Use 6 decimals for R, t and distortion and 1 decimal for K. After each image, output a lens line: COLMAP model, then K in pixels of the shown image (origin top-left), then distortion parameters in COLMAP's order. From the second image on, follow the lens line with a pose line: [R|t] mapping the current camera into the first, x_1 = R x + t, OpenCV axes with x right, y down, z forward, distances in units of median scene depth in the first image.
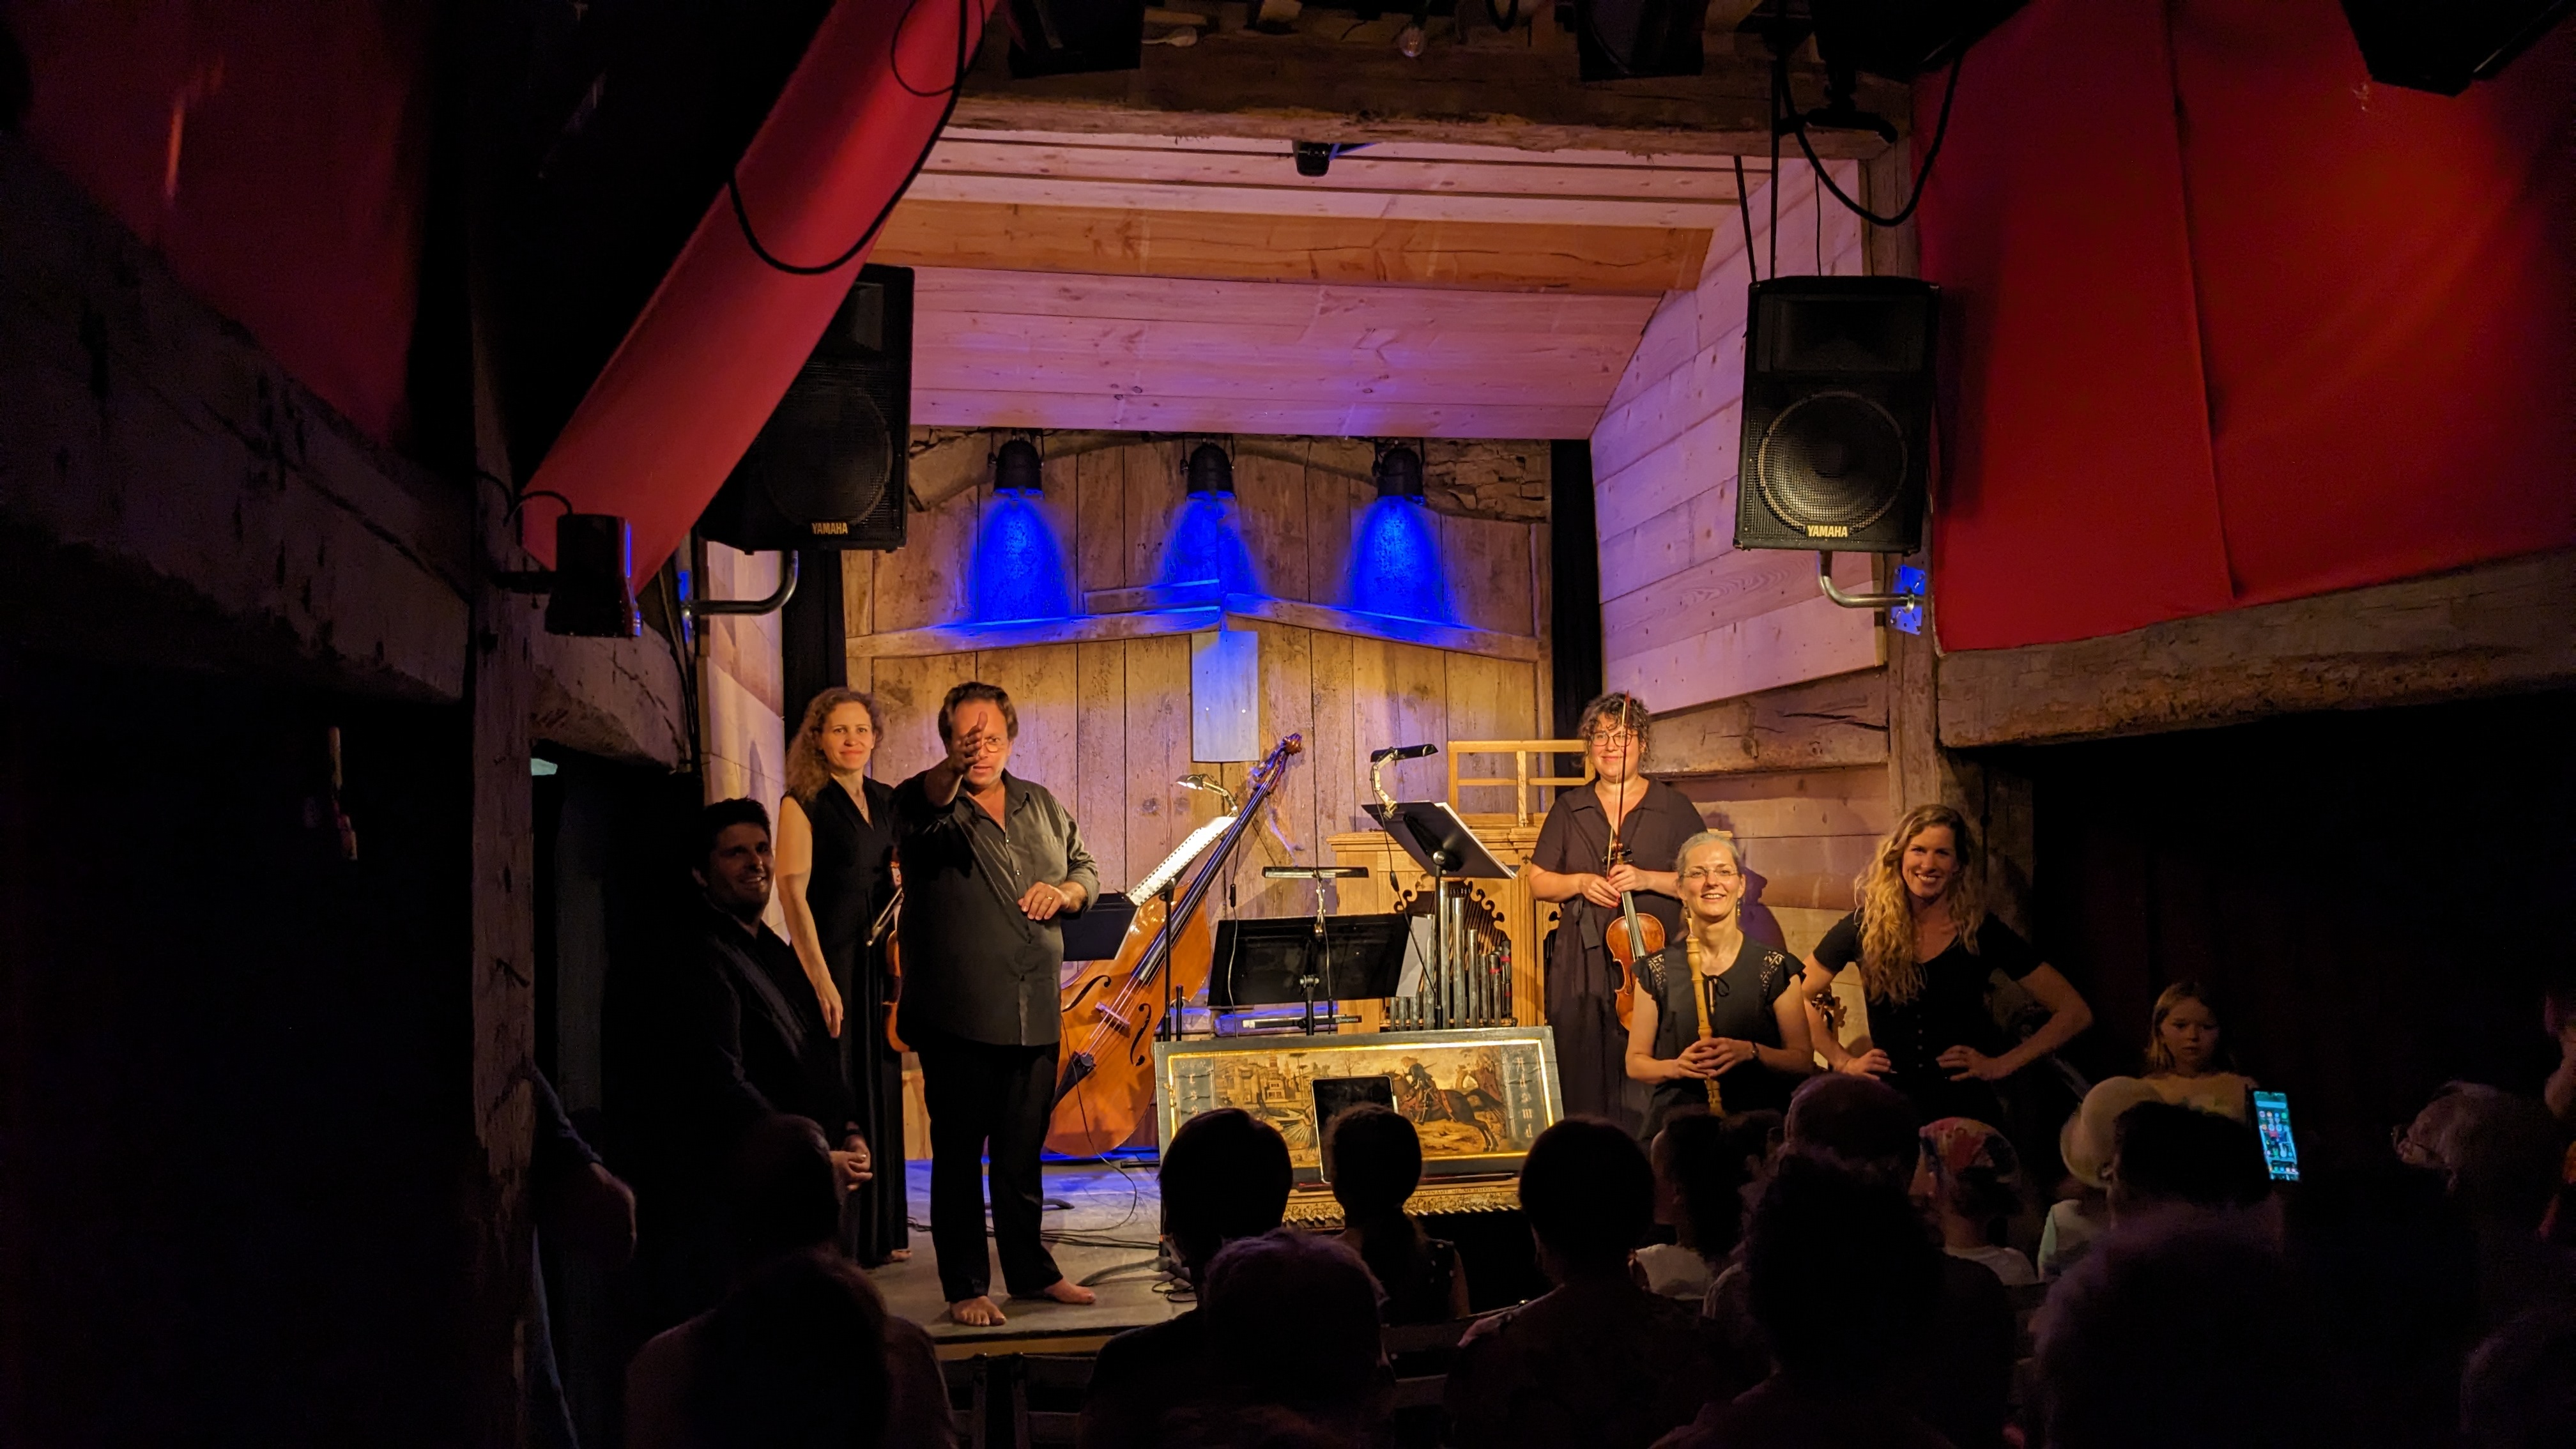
lens RADIAL K [[2023.9, 0, 1290.9], [0, 2023.9, 726.1], [0, 0, 1]] dist [0.071570, -0.000218]
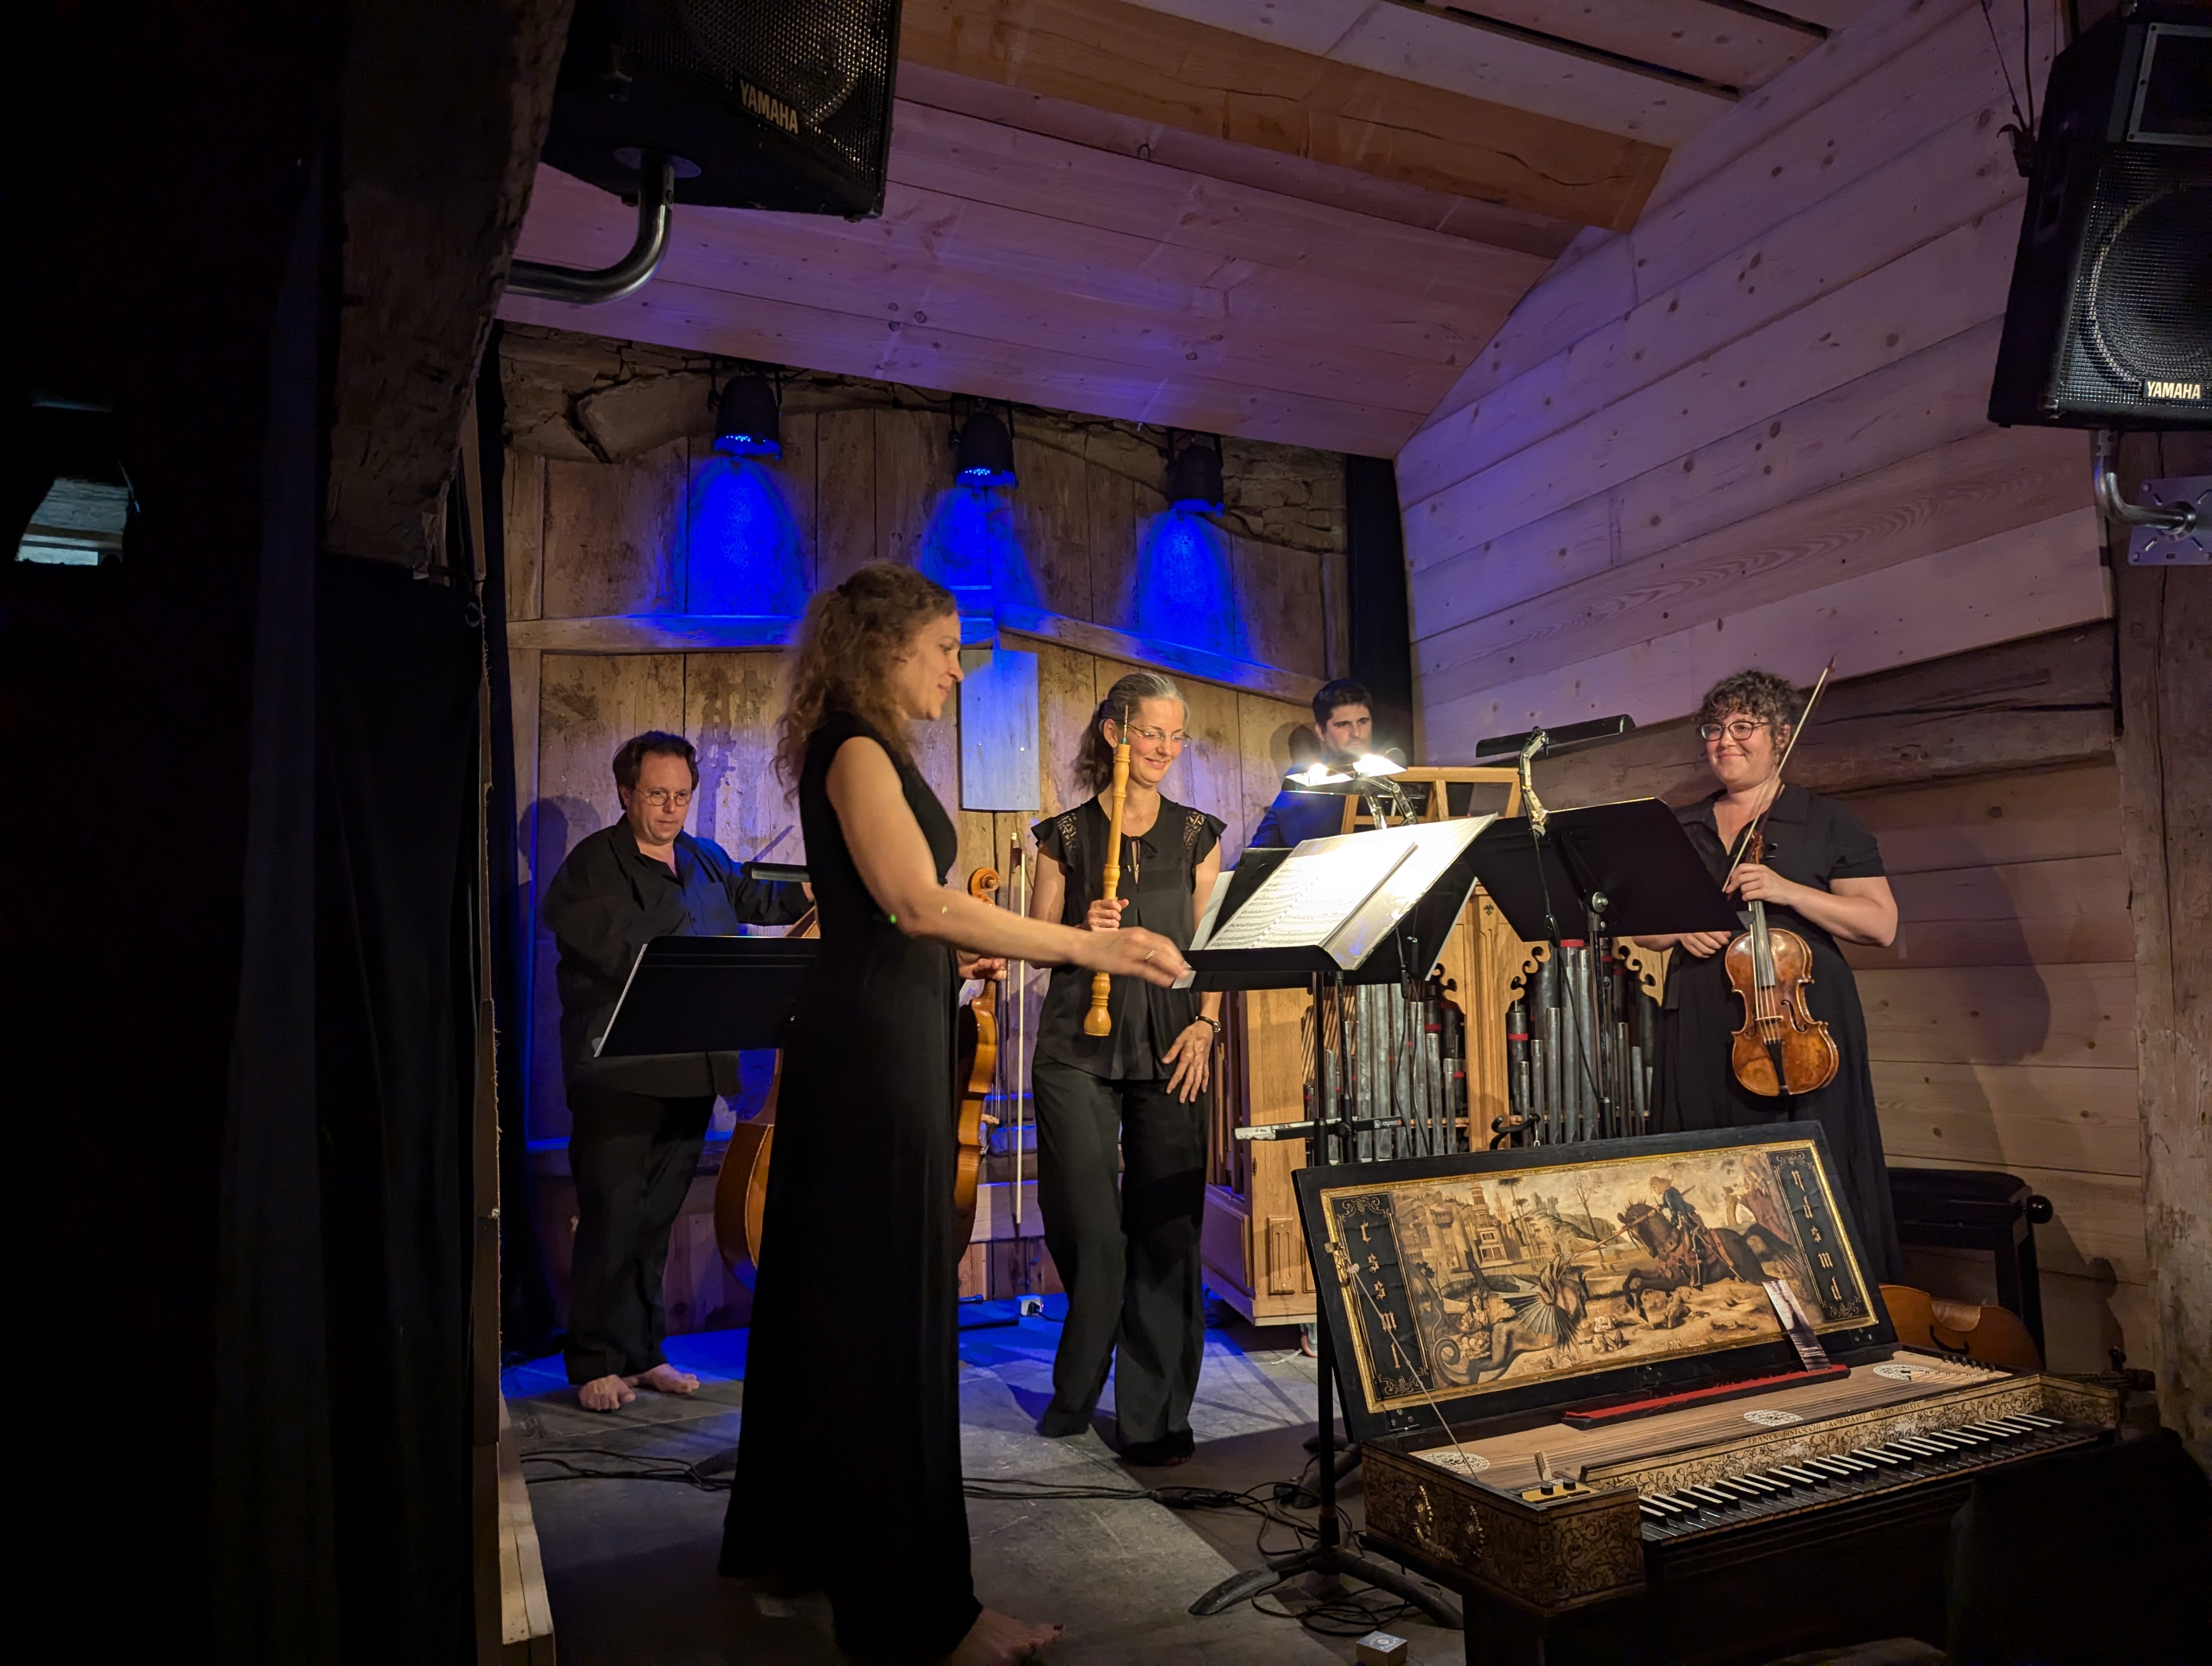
lens RADIAL K [[1558.3, 0, 1130.9], [0, 1558.3, 842.4], [0, 0, 1]] dist [0.057652, -0.061034]
pose [[0.962046, 0.015128, 0.272469, -0.152452], [-0.004192, 0.999164, -0.040673, 0.055868], [-0.272856, 0.037987, 0.961305, 0.396752]]
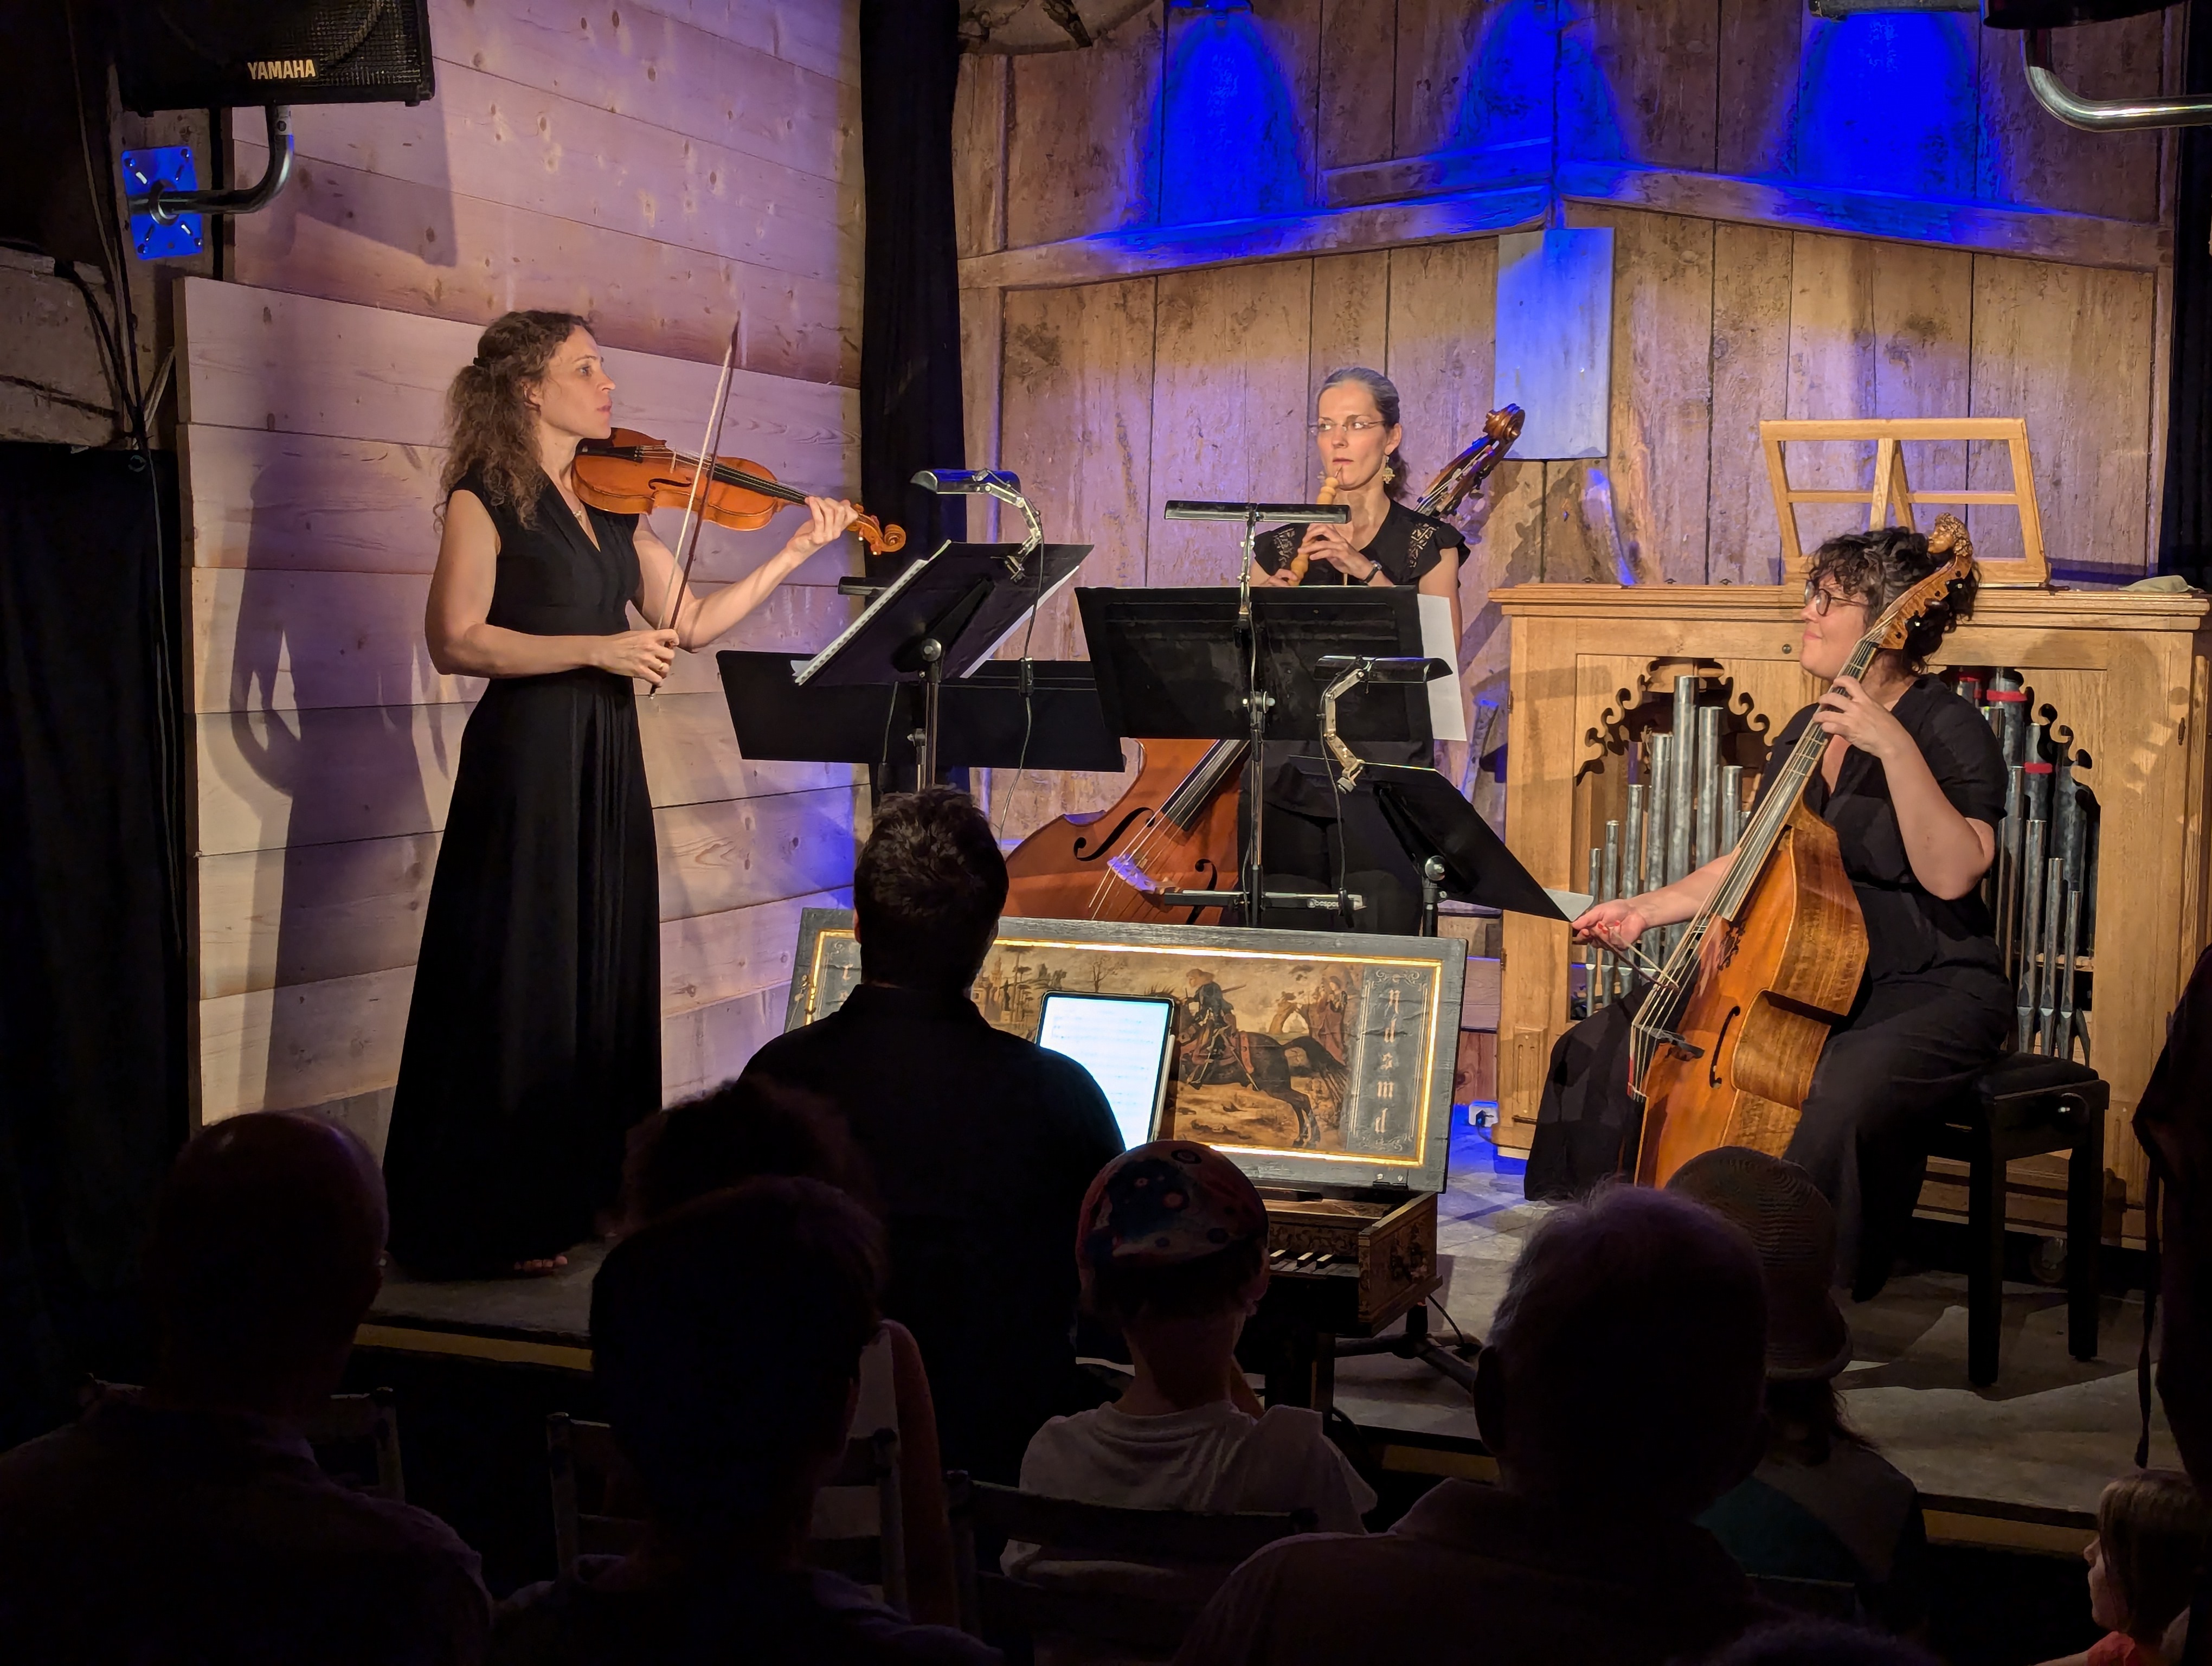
lens RADIAL K [[3100.1, 0, 1135.9], [0, 3100.1, 776.3], [0, 0, 1]] dist [0.194066, -0.667637]
pose [[0.862286, 0.060187, -0.502833, 0.324554], [-0.002418, 0.993391, 0.114757, 0.005877], [0.506417, -0.097737, 0.856732, 0.167581]]
